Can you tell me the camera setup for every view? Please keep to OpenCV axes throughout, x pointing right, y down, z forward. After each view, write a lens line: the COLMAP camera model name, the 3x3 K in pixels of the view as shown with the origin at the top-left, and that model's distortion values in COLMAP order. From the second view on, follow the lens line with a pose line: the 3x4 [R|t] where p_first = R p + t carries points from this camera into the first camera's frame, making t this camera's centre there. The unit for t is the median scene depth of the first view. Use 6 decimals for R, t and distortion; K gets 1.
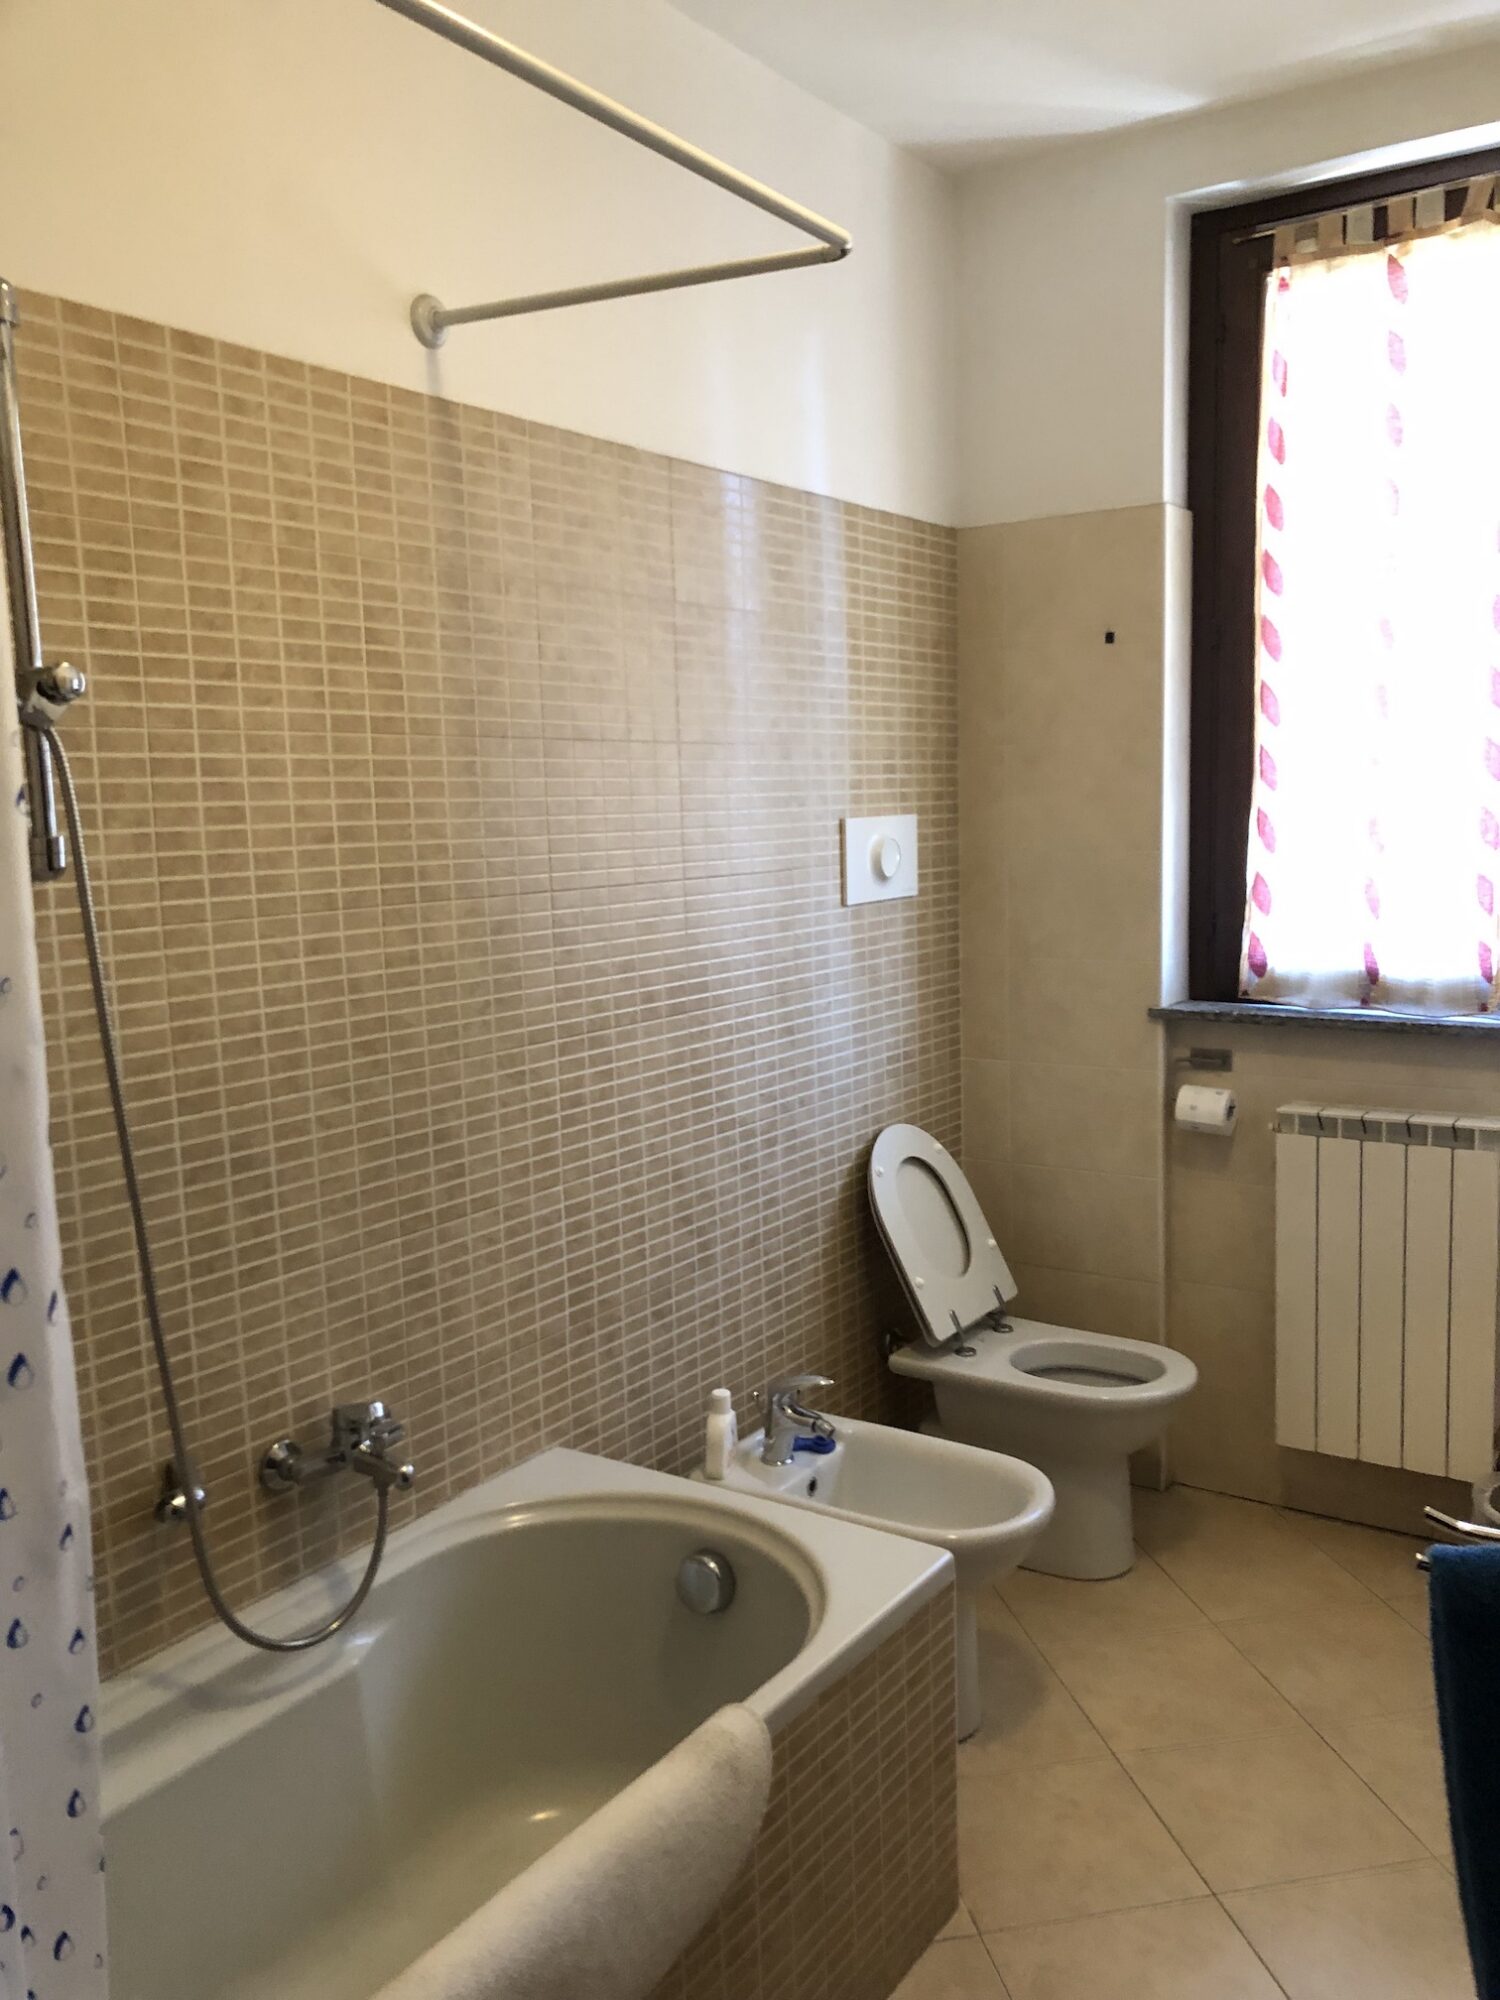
lens RADIAL K [[1637.5, 0, 748.9], [0, 1637.5, 1011.1], [0, 0, 1]] dist [0.039488, -0.053186]
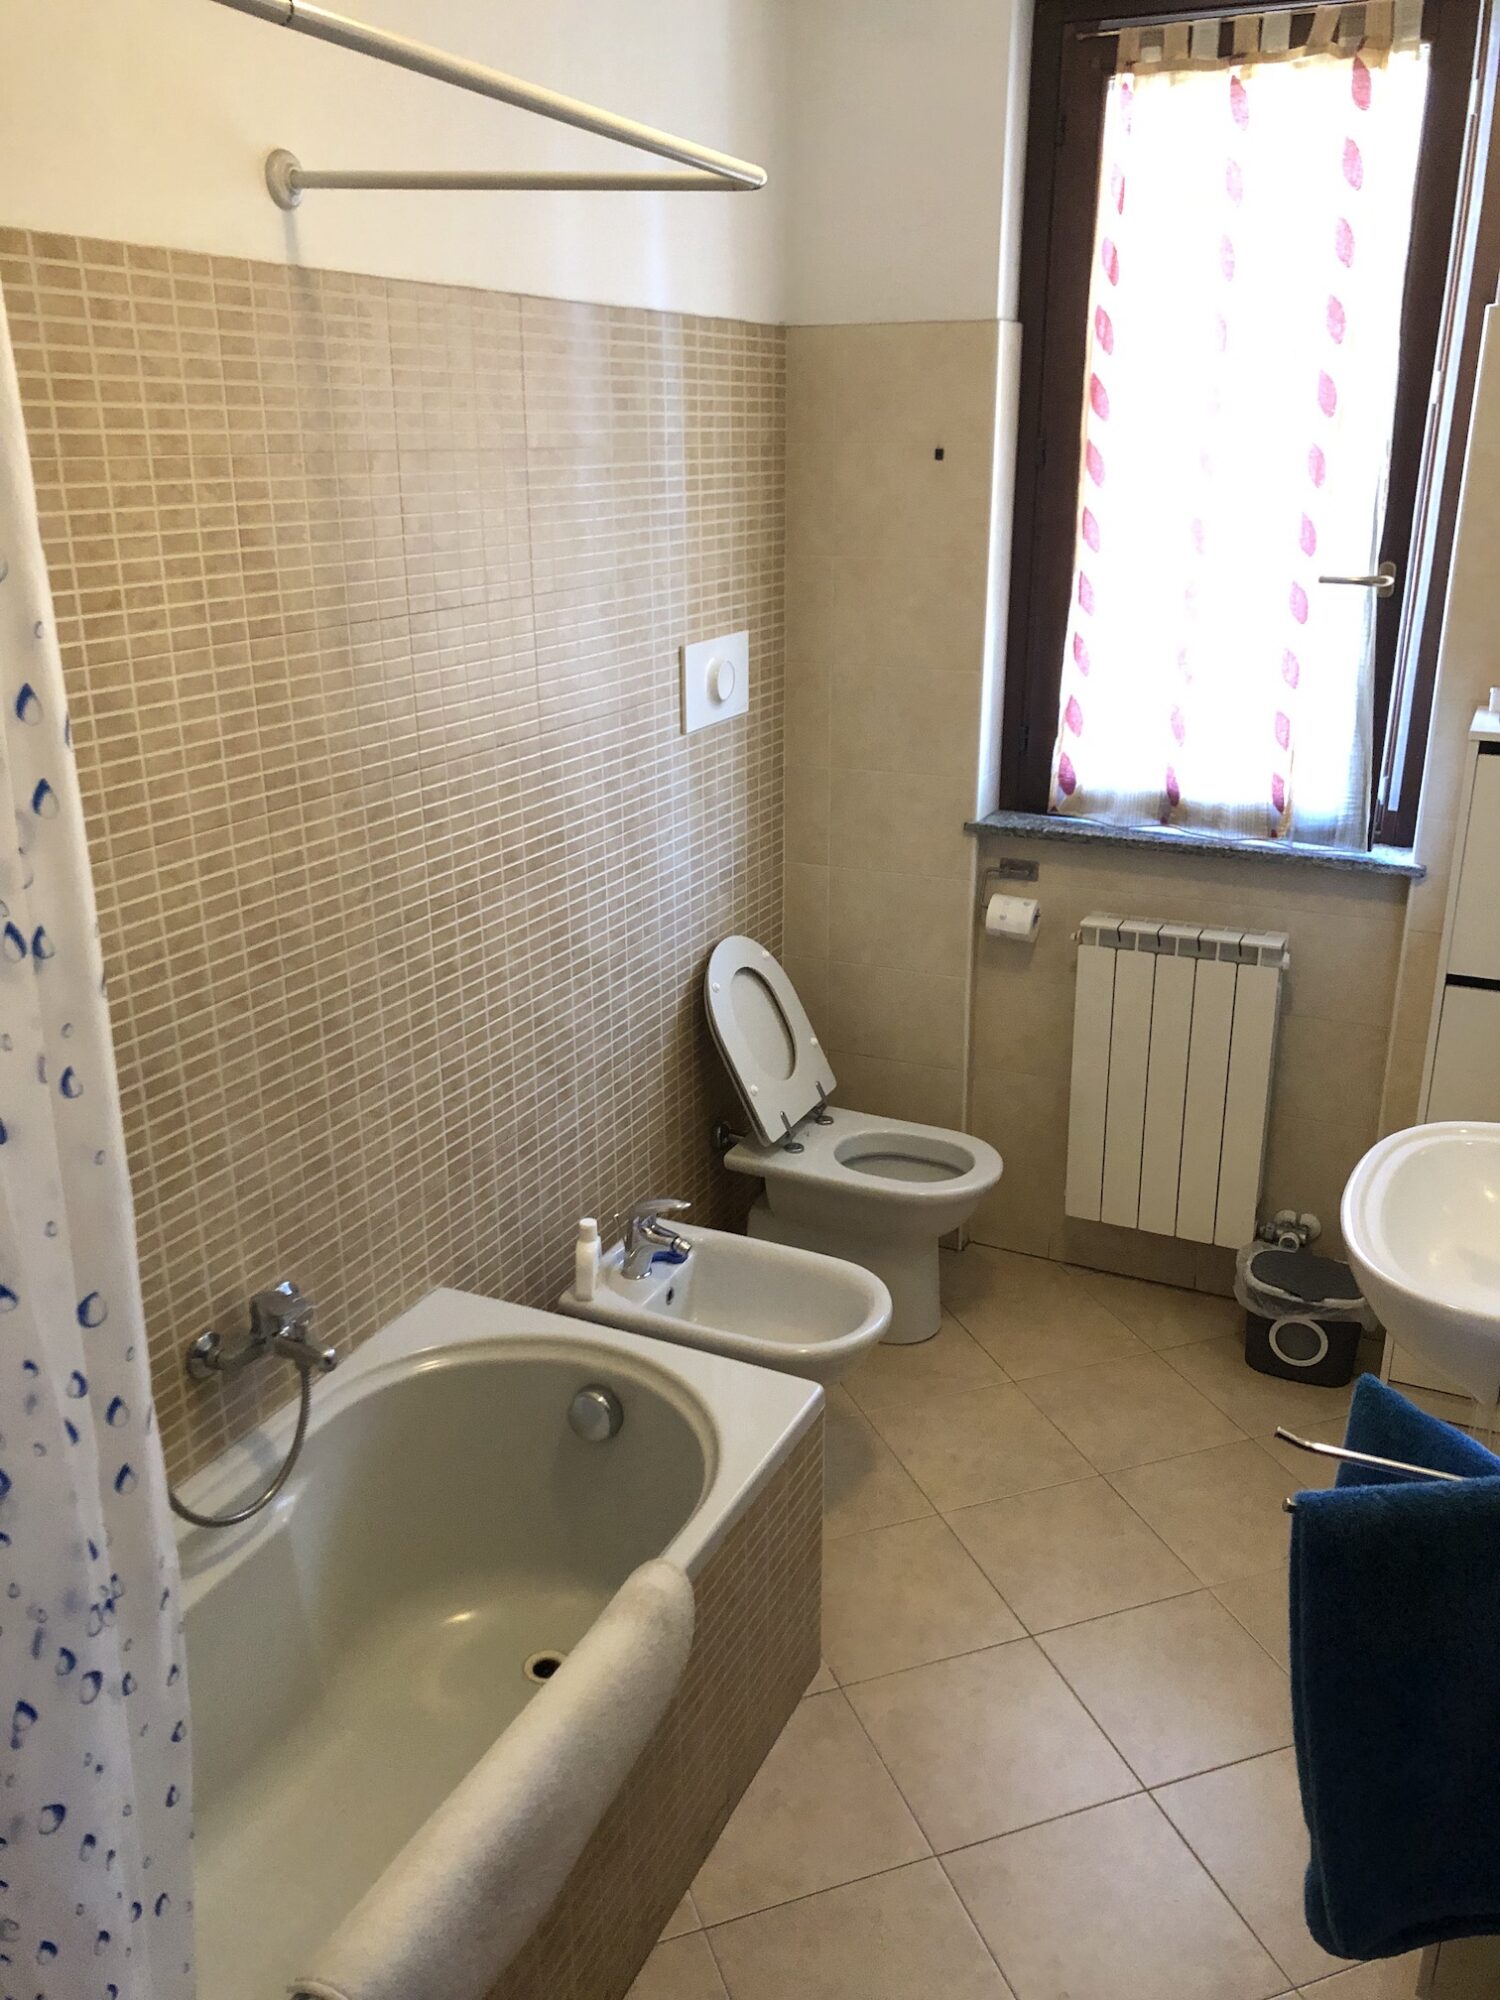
lens RADIAL K [[1640.7, 0, 726.2], [0, 1640.7, 987.4], [0, 0, 1]] dist [0.039848, -0.052478]
pose [[0.989519, -0.025733, 0.142095, -0.070209], [-0.001998, 0.981462, 0.191649, -0.115294], [-0.144392, -0.189924, 0.971123, -0.024375]]
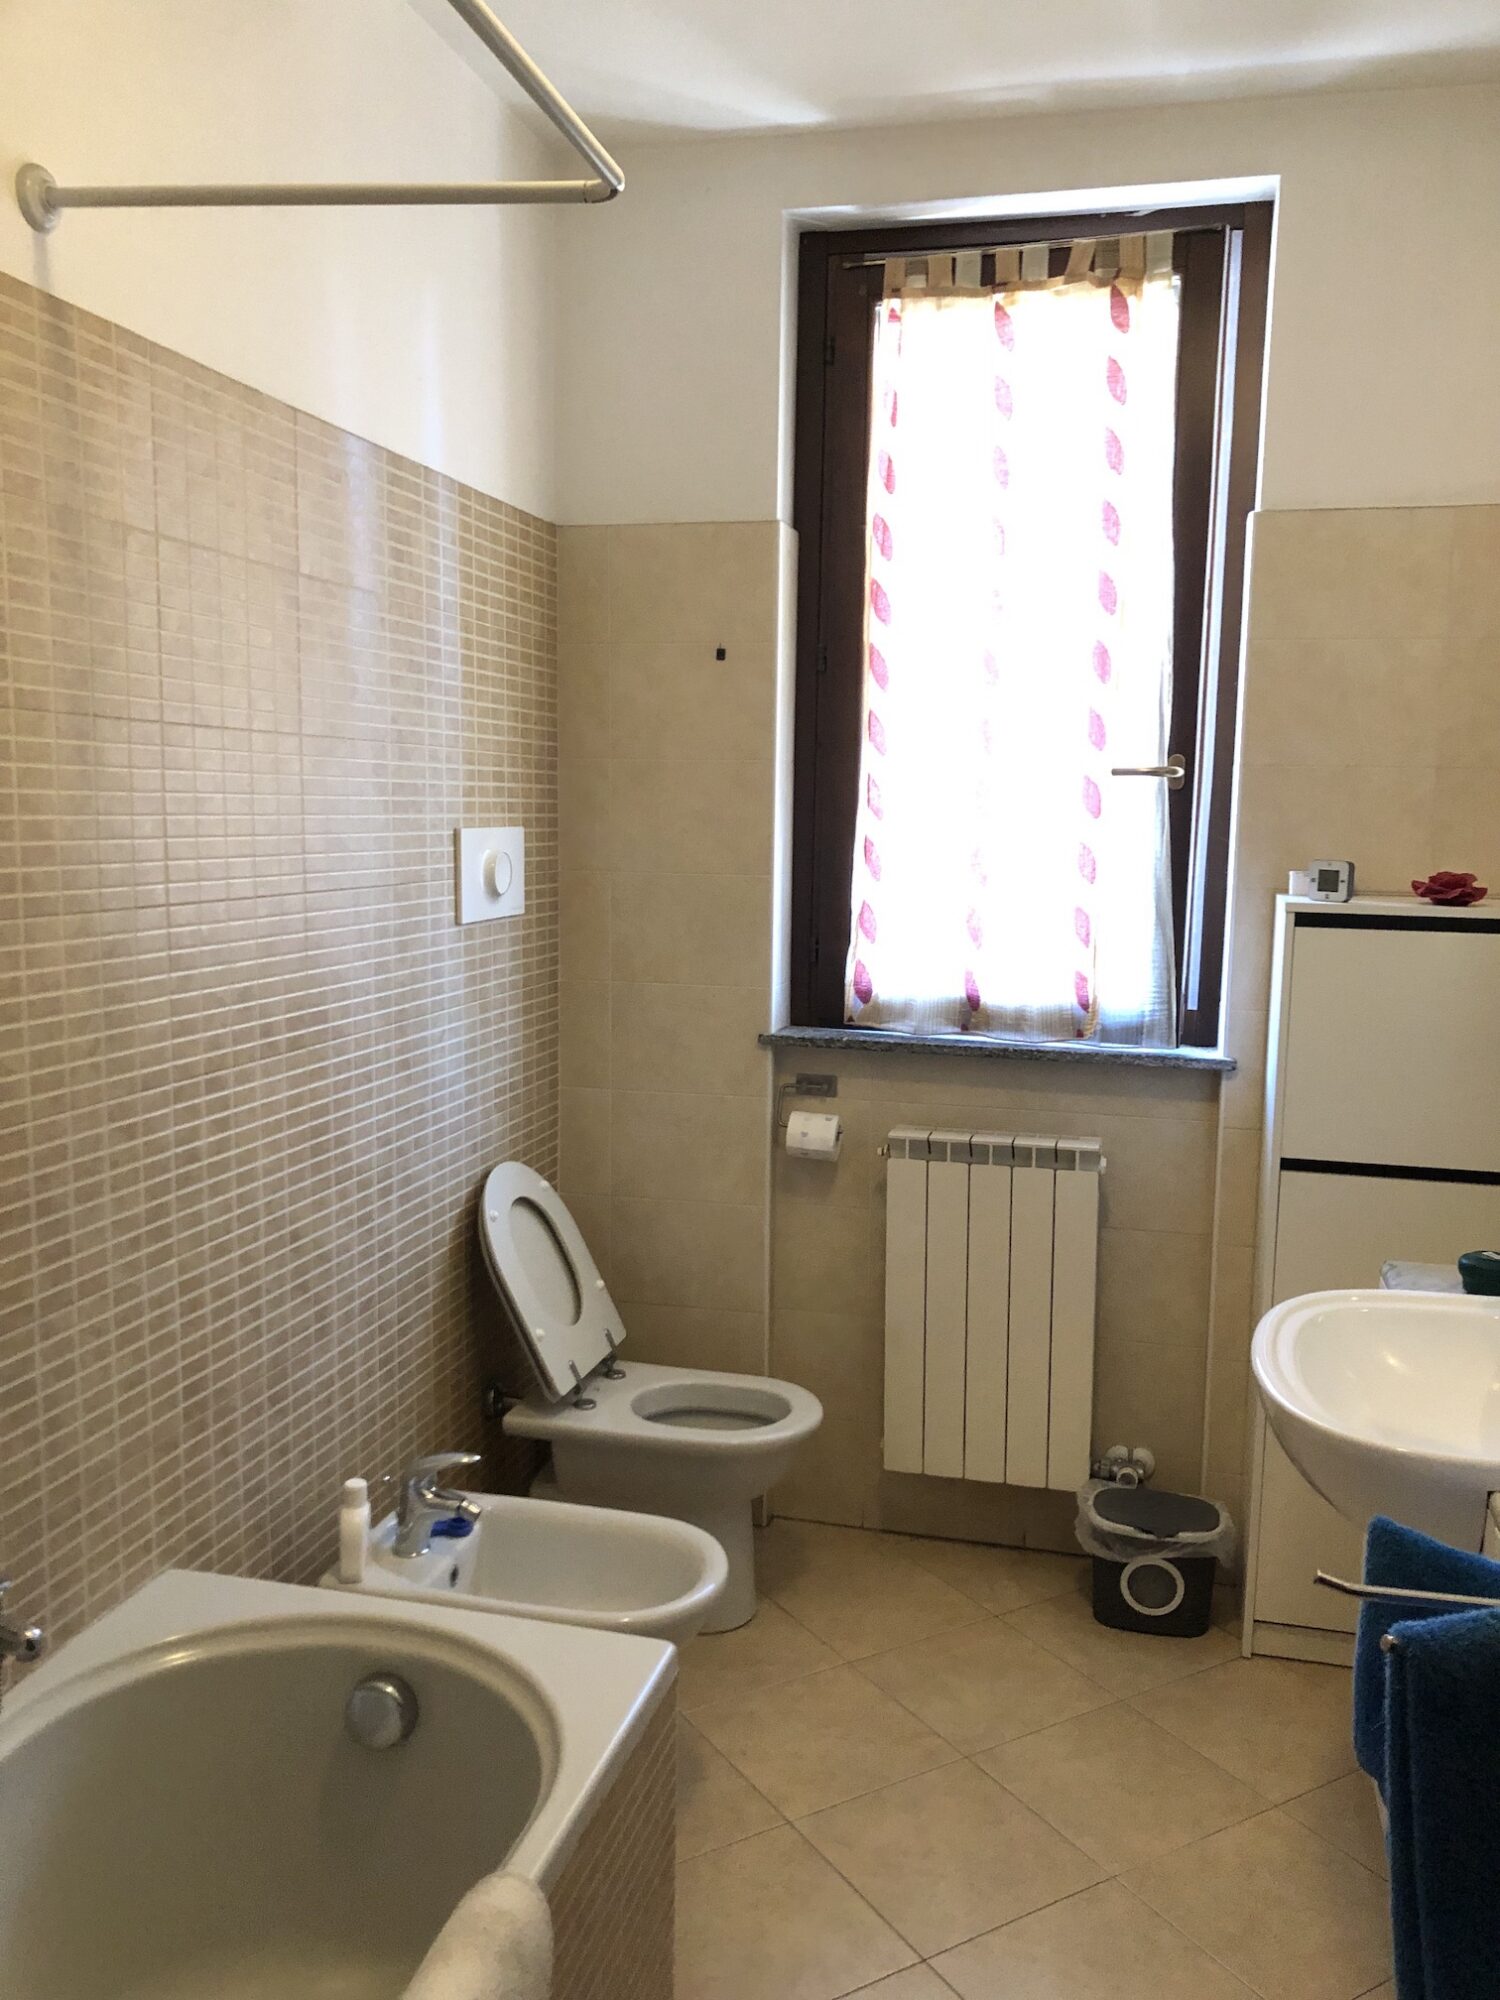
lens RADIAL K [[1655.4, 0, 769.1], [0, 1655.4, 1004.8], [0, 0, 1]] dist [0.022159, -0.003543]
pose [[0.936716, 0.000121, 0.350090, -0.111304], [0.003417, 0.999949, -0.009487, -0.011638], [-0.350073, 0.010083, 0.936668, 0.086758]]
